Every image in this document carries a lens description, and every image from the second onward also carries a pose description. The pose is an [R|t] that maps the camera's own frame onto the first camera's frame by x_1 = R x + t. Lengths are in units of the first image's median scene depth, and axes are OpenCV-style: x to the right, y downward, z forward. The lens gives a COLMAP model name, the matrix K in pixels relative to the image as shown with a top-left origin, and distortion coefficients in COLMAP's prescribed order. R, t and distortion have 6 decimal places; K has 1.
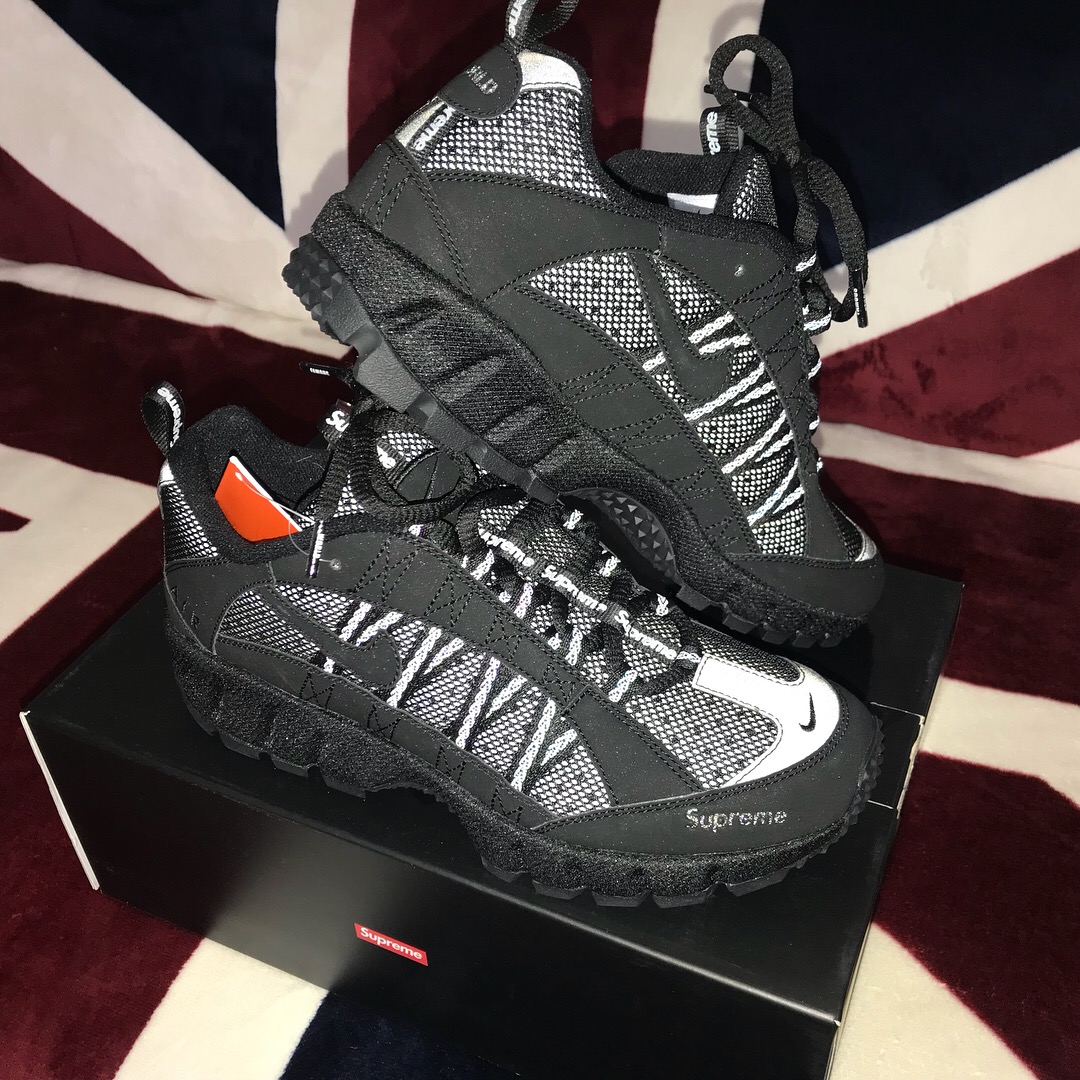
lens RADIAL K [[1186.3, 0, 540.0], [0, 1186.3, 540.0], [0, 0, 1]] dist [0.139272, -0.431444]
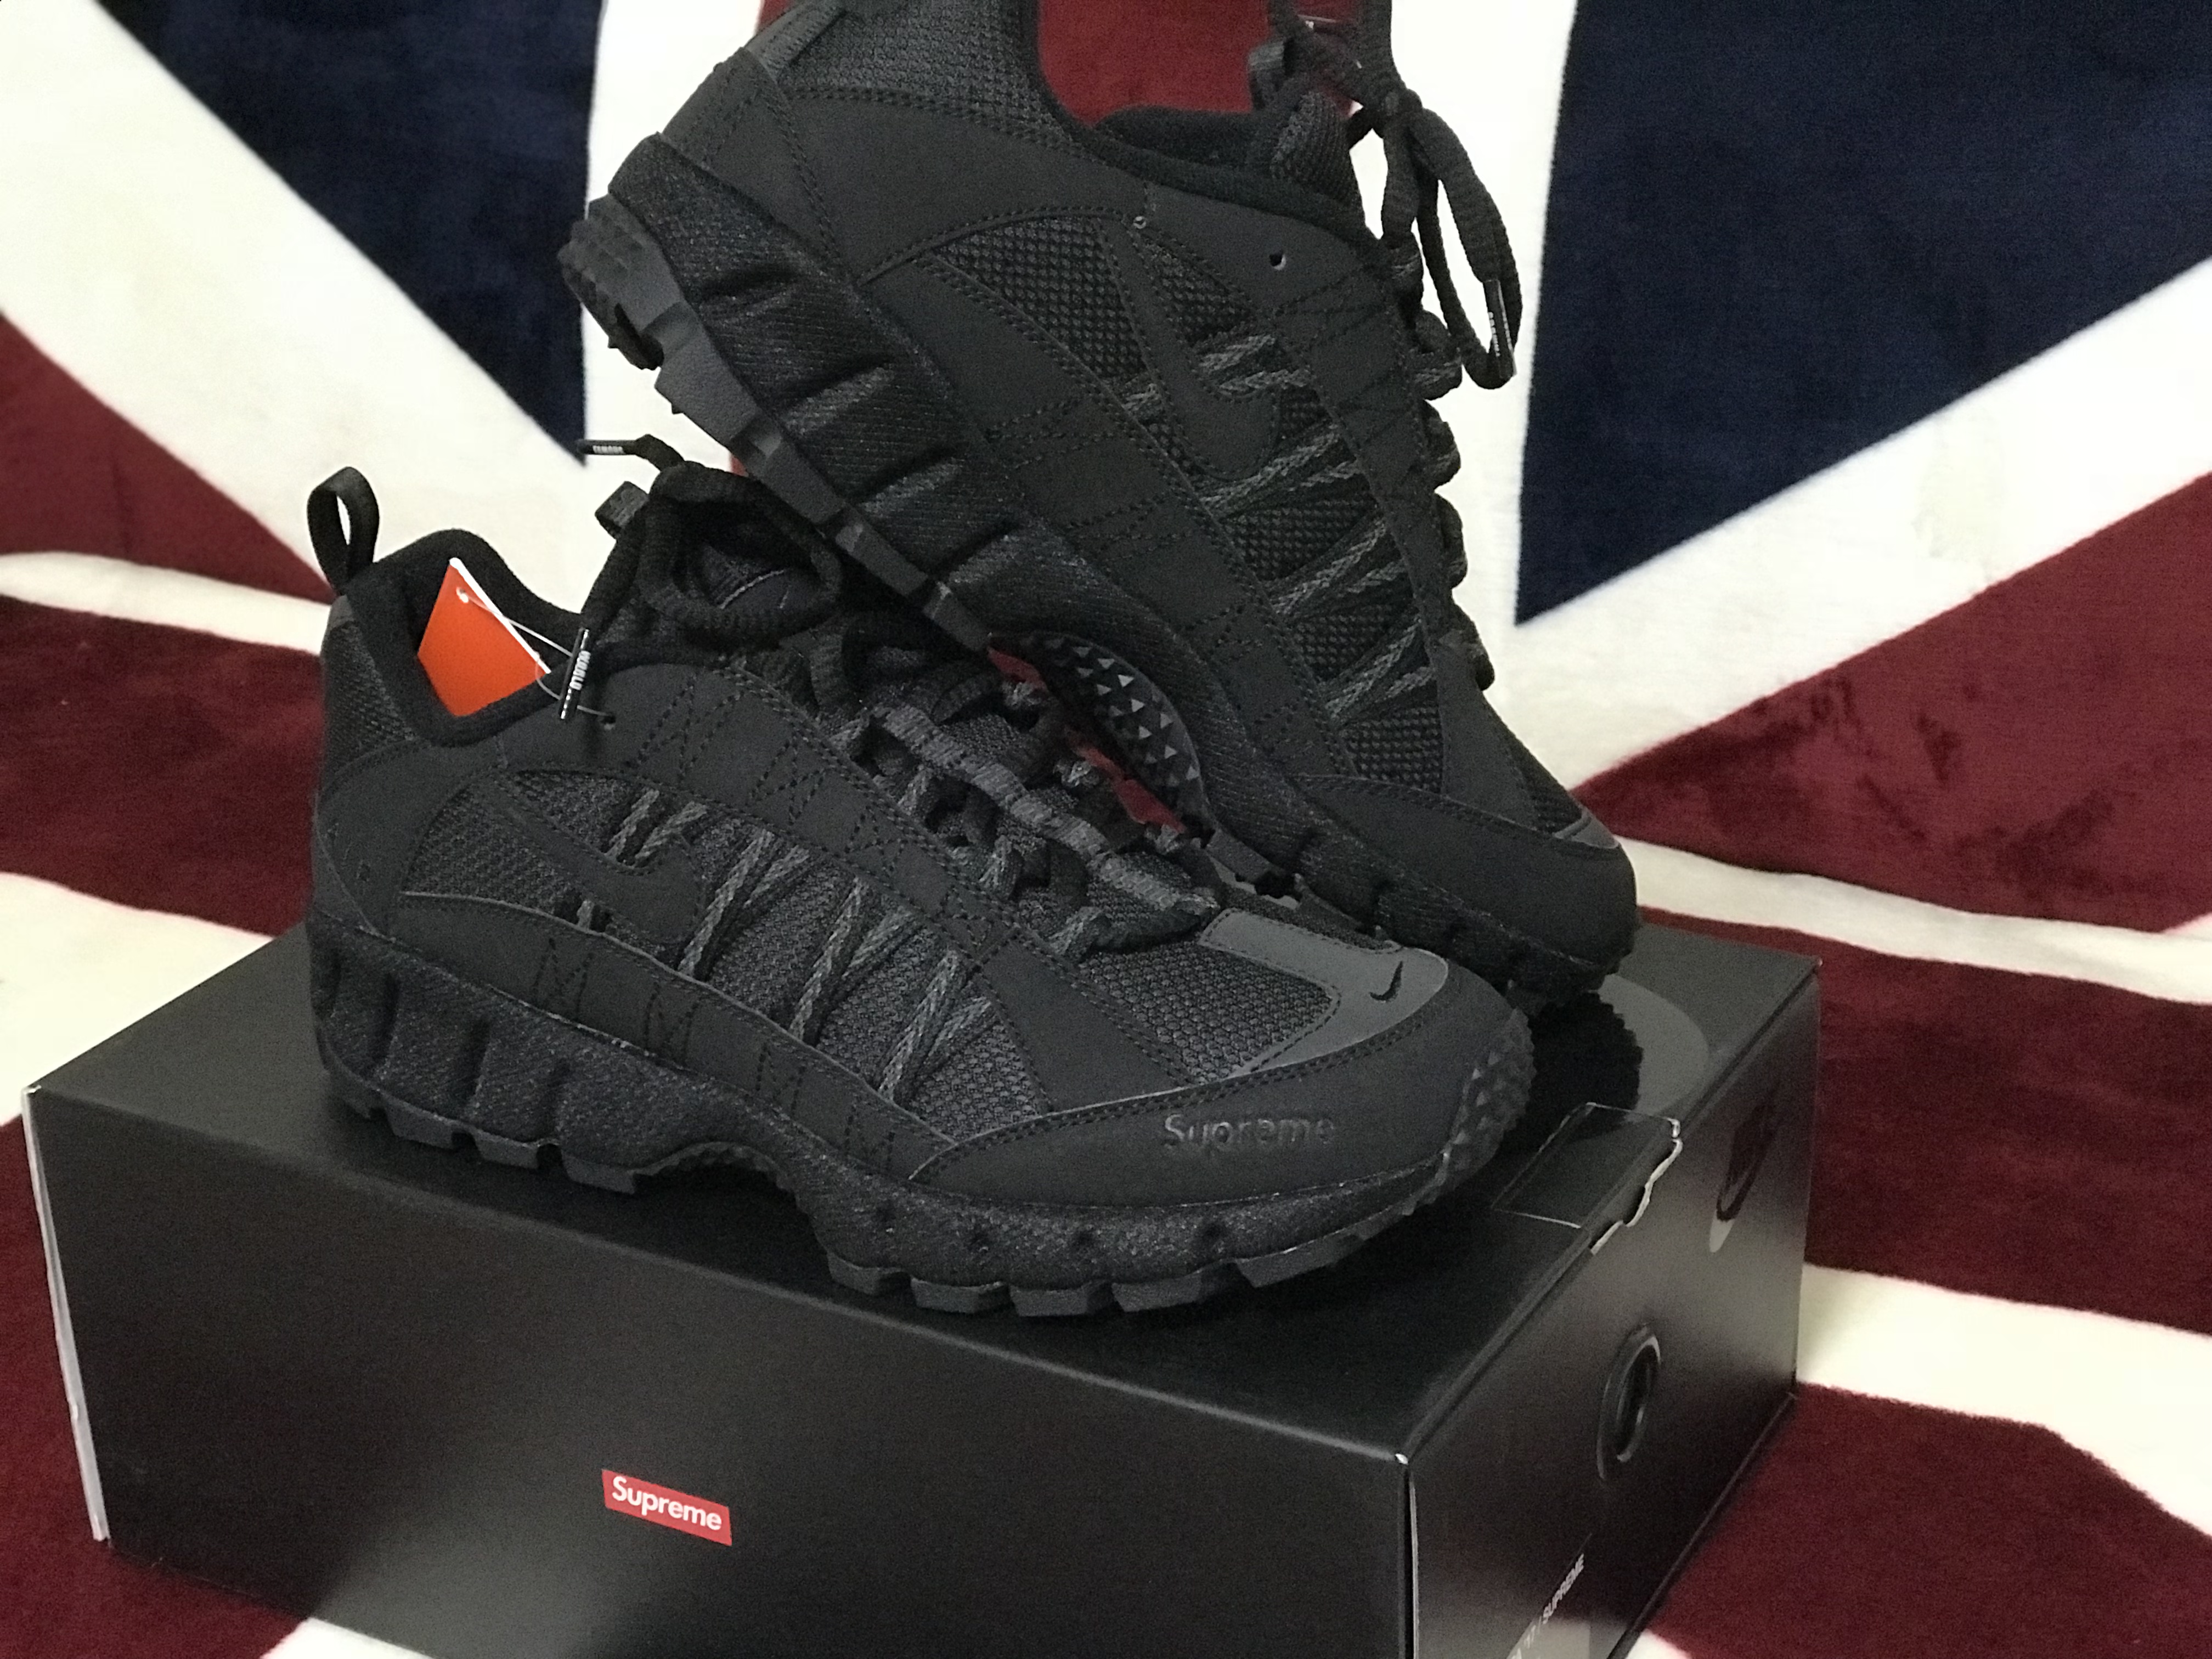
lens RADIAL K [[3676.2, 0, 1106.0], [0, 3676.2, 829.5], [0, 0, 1]] dist [-0.169892, 2.126839]
pose [[0.997350, 0.025004, -0.068323, 0.200501], [-0.041085, 0.968583, -0.245273, 0.501622], [0.060044, 0.247430, 0.967043, -0.733965]]
